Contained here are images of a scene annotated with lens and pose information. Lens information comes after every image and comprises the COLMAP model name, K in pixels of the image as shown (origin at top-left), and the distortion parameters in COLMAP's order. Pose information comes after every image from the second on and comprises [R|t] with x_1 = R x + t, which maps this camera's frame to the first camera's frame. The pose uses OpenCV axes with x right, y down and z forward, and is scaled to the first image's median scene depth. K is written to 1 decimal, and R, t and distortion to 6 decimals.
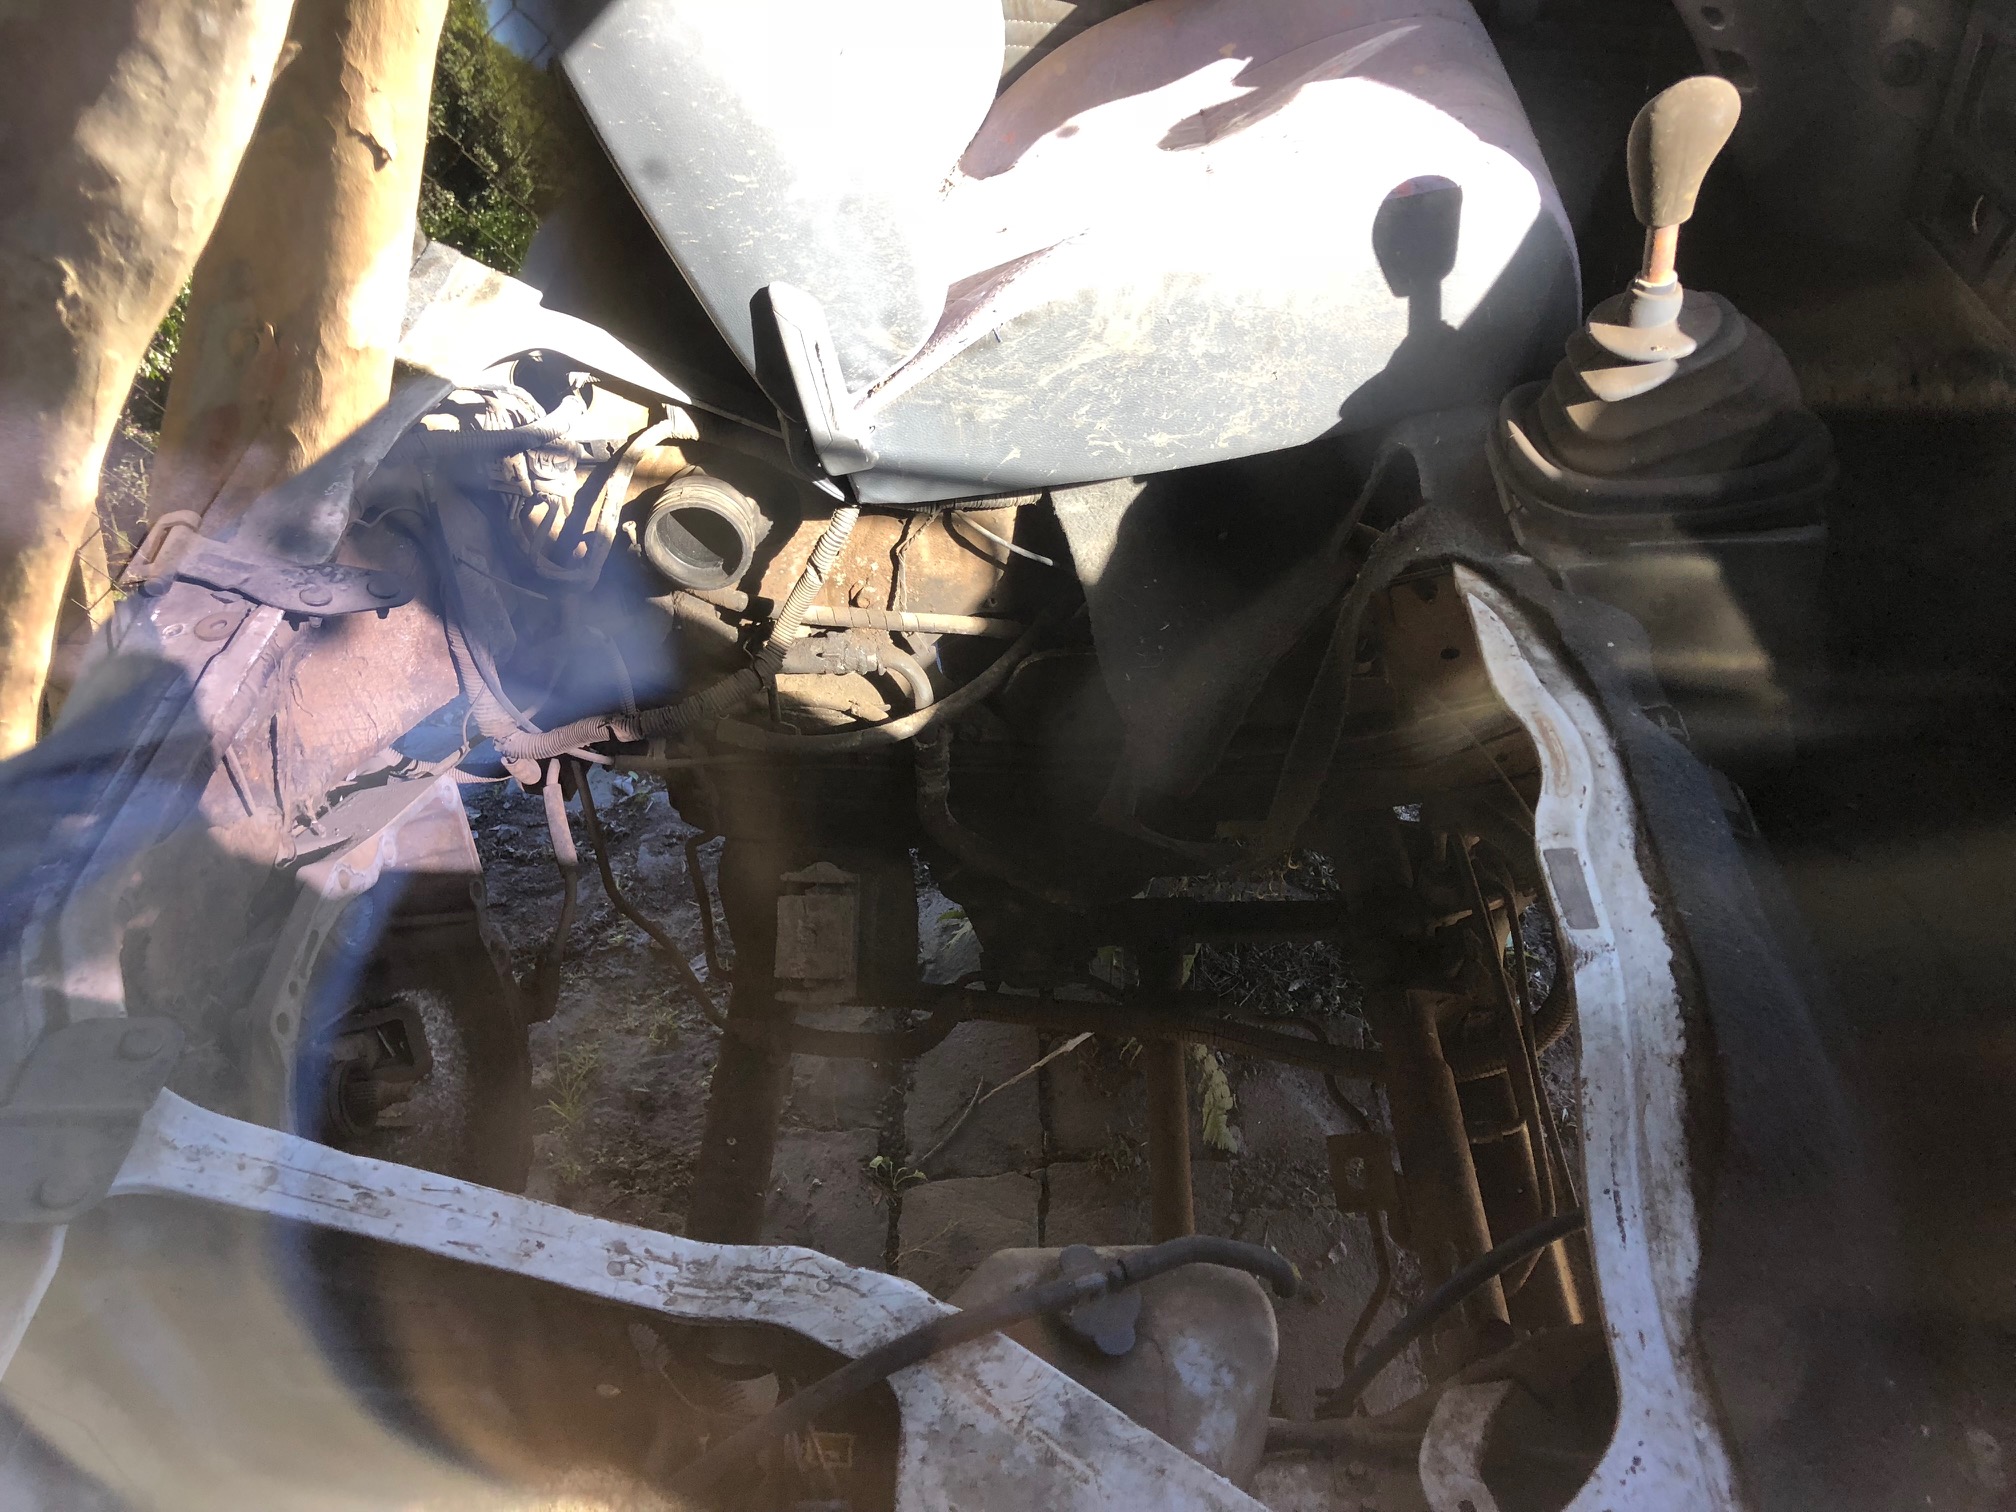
lens RADIAL K [[1703.3, 0, 1000.2], [0, 1703.3, 745.0], [0, 0, 1]] dist [0.020298, -0.007649]
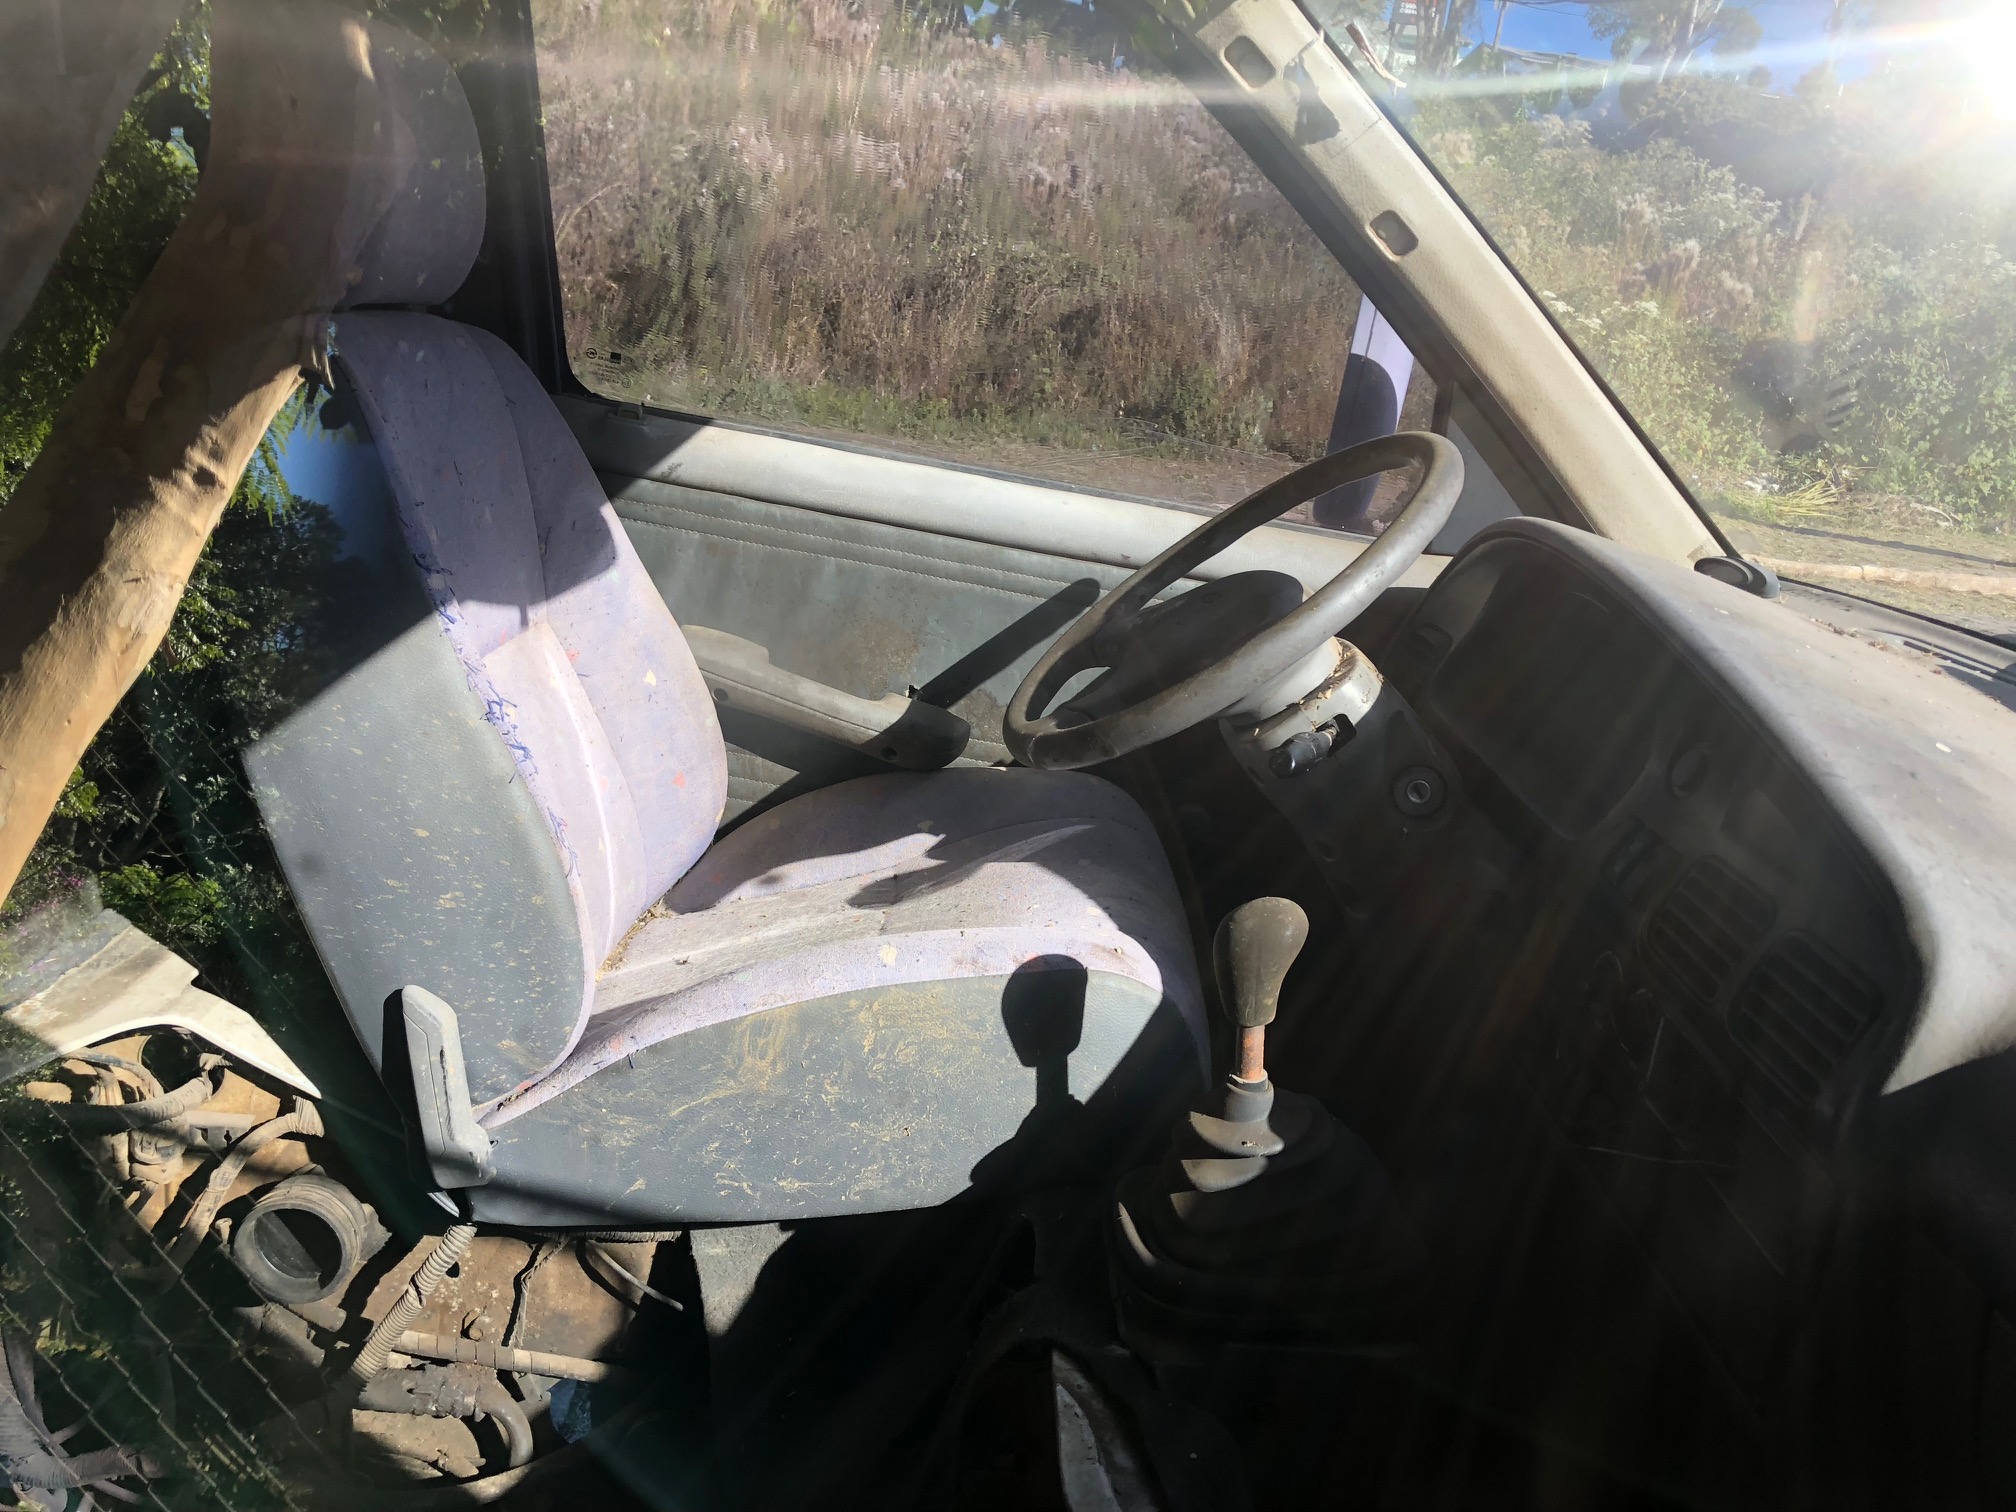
lens RADIAL K [[1703.3, 0, 1000.2], [0, 1703.3, 745.0], [0, 0, 1]] dist [0.020298, -0.007649]
pose [[0.990112, 0.121465, 0.070179, 0.104640], [-0.081110, 0.903863, -0.420062, -0.006844], [-0.114455, 0.410216, 0.904778, 0.004475]]
